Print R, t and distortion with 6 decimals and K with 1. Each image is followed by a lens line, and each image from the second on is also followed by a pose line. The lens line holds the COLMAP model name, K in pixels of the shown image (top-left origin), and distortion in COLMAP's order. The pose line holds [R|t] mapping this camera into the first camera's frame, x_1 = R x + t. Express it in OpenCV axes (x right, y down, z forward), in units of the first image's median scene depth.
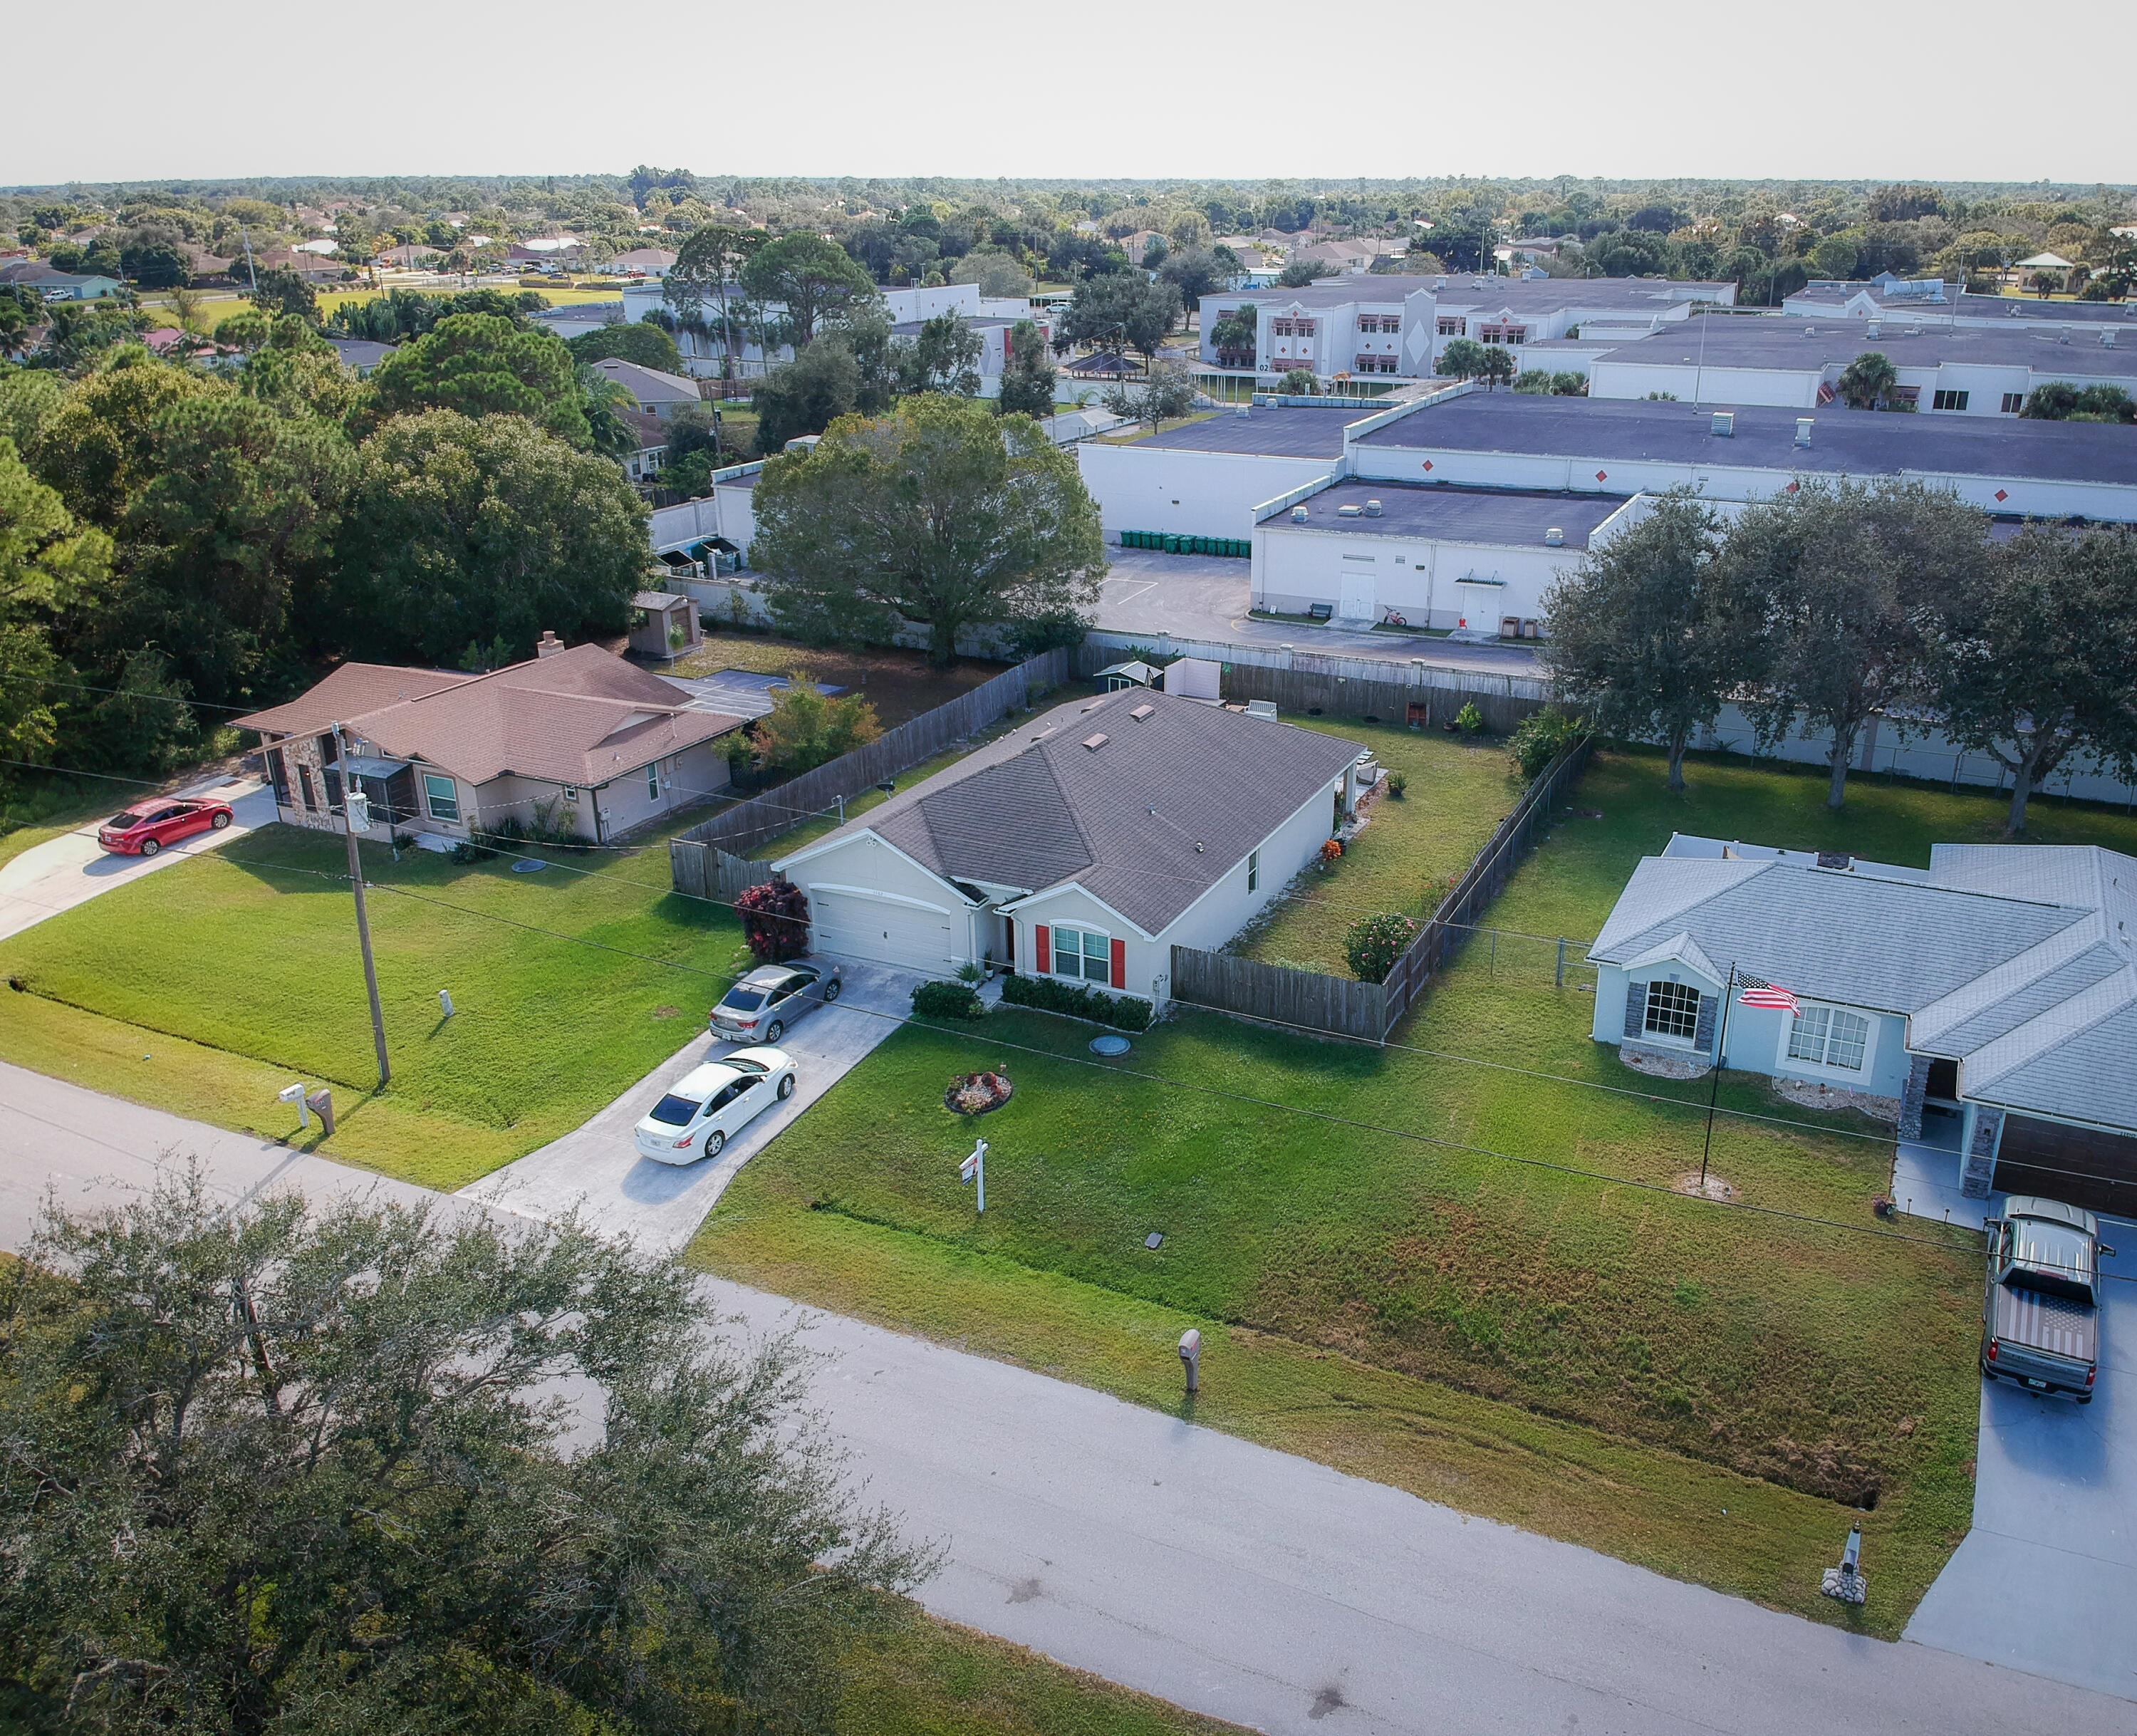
lens RADIAL K [[1739.7, 0, 1112.2], [0, 1739.7, 889.5], [0, 0, 1]] dist [0.075826, -0.152653]
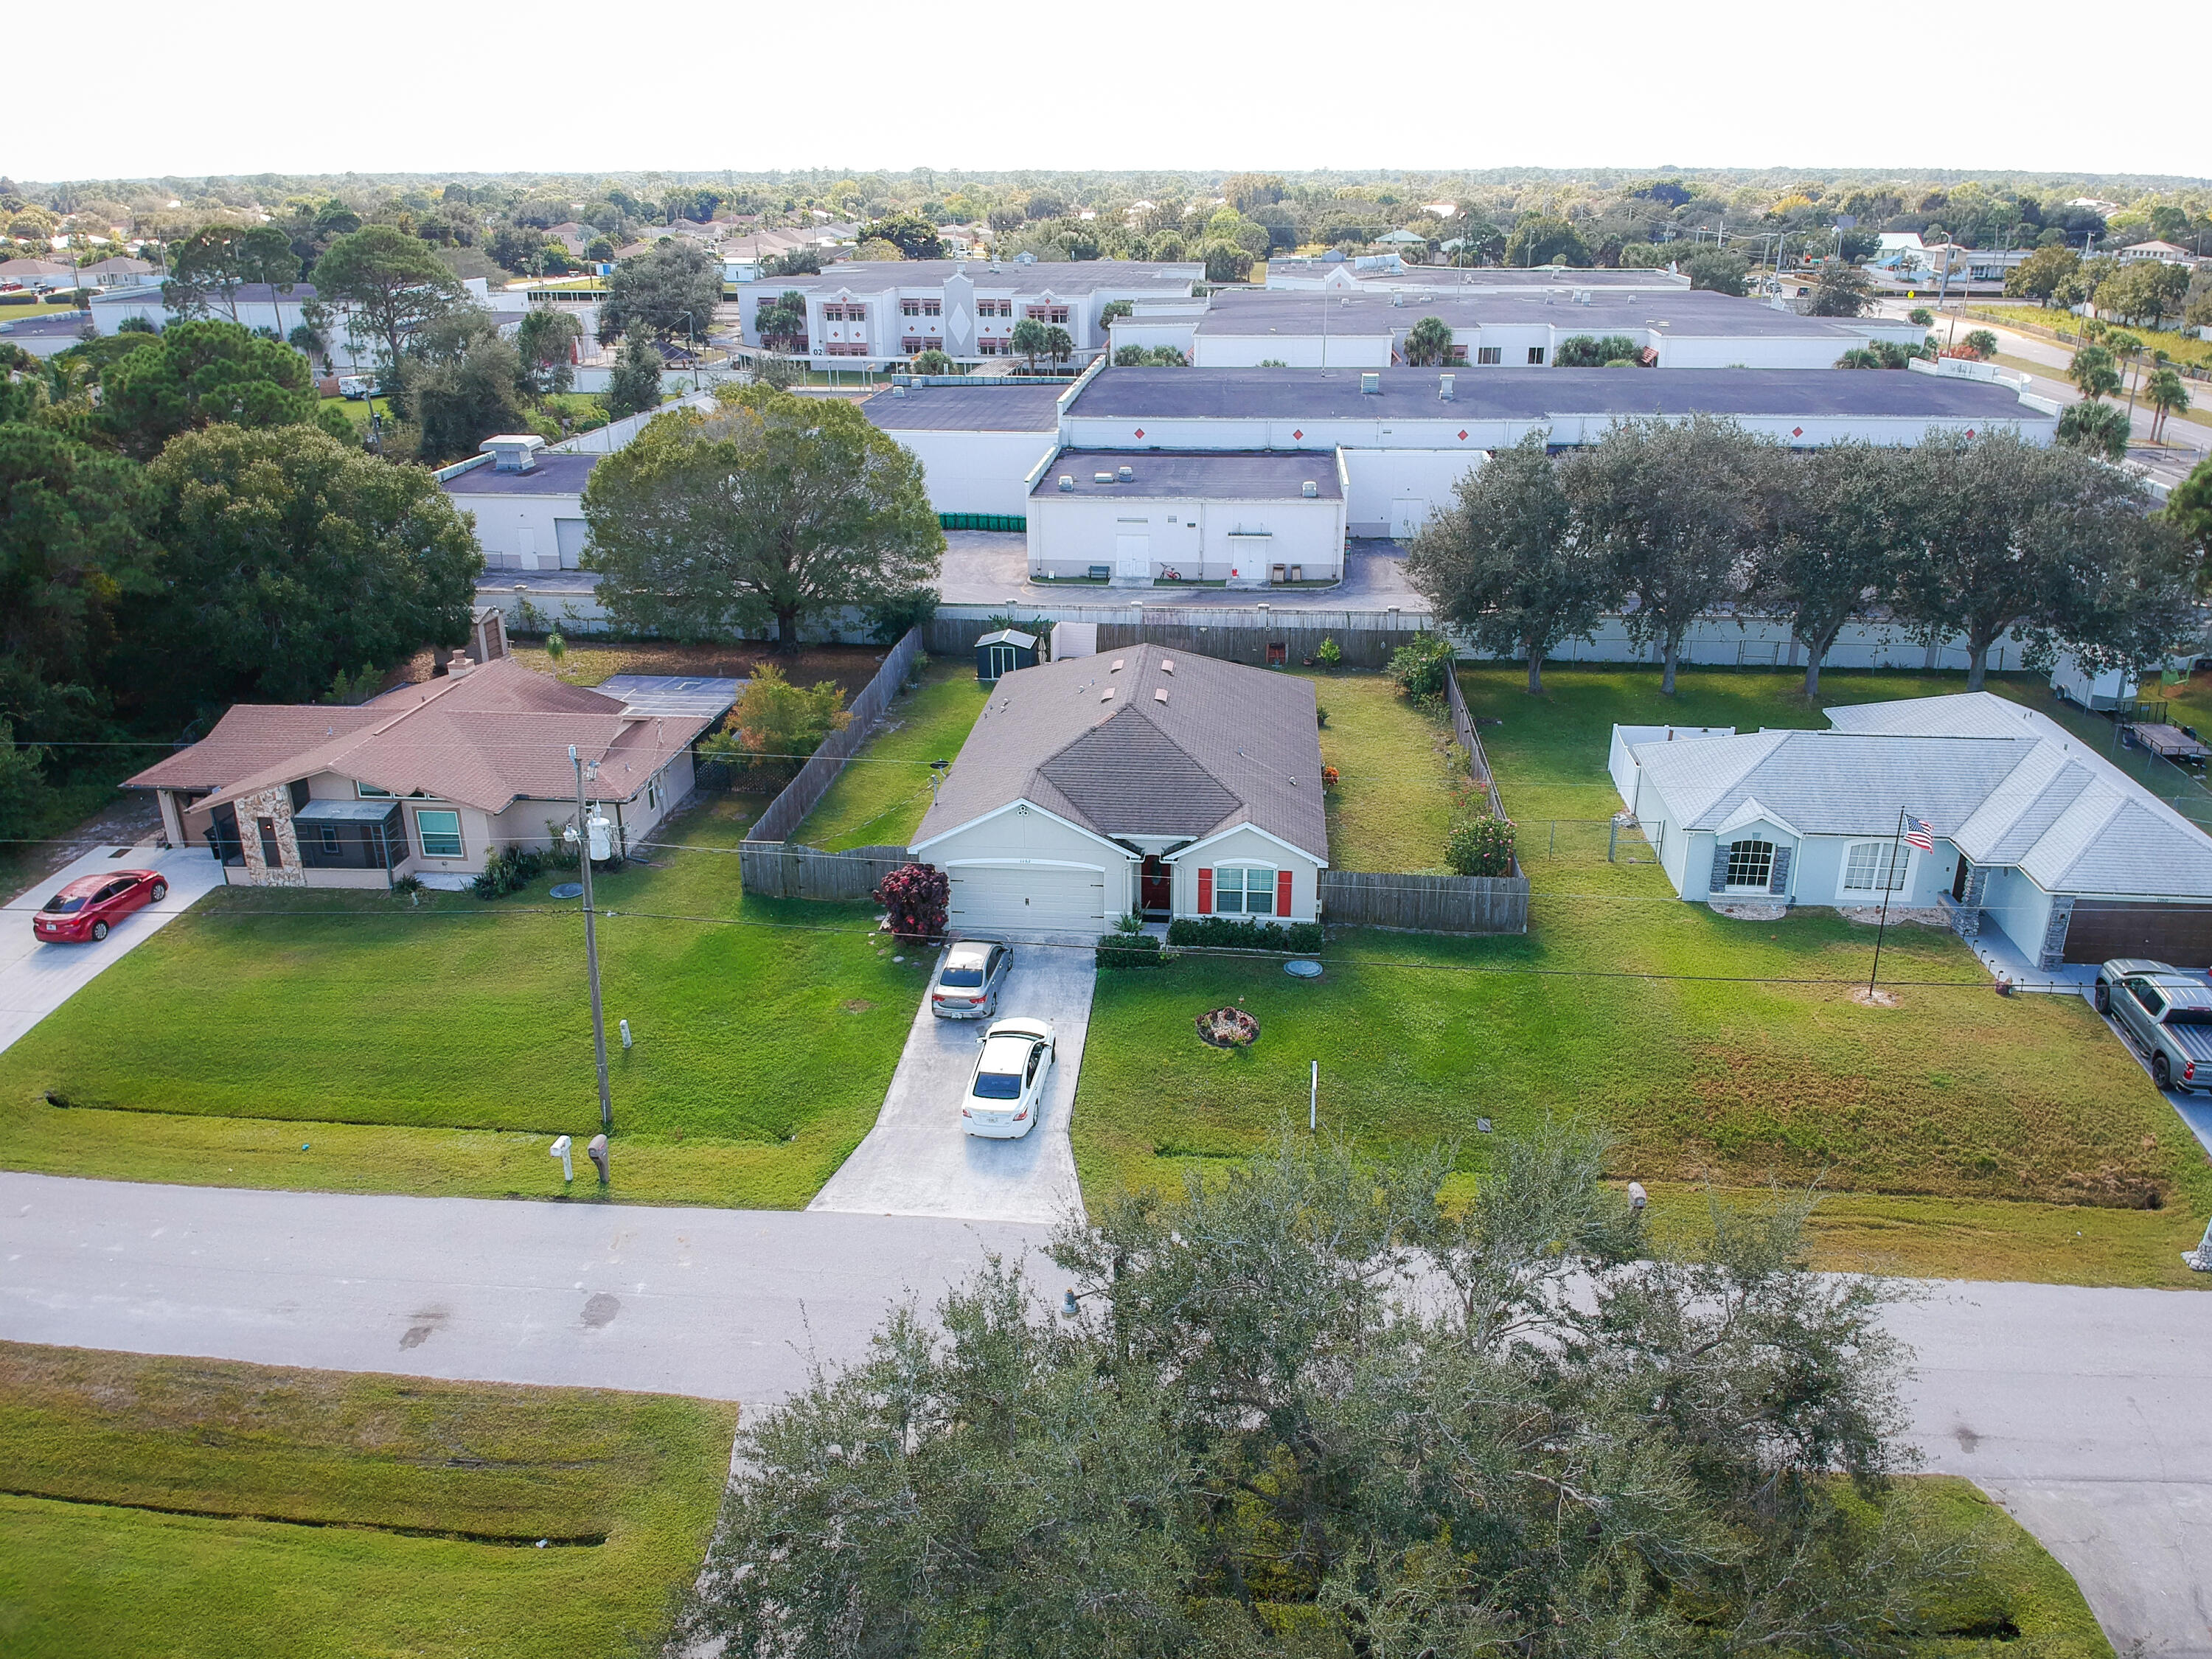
lens RADIAL K [[1694.2, 0, 1106.0], [0, 1694.2, 829.5], [0, 0, 1]] dist [0.075745, -0.145469]
pose [[0.941213, -0.125873, 0.313489, -0.327896], [0.130978, 0.991374, 0.004814, -0.012254], [-0.311390, 0.036529, 0.949580, 0.030074]]
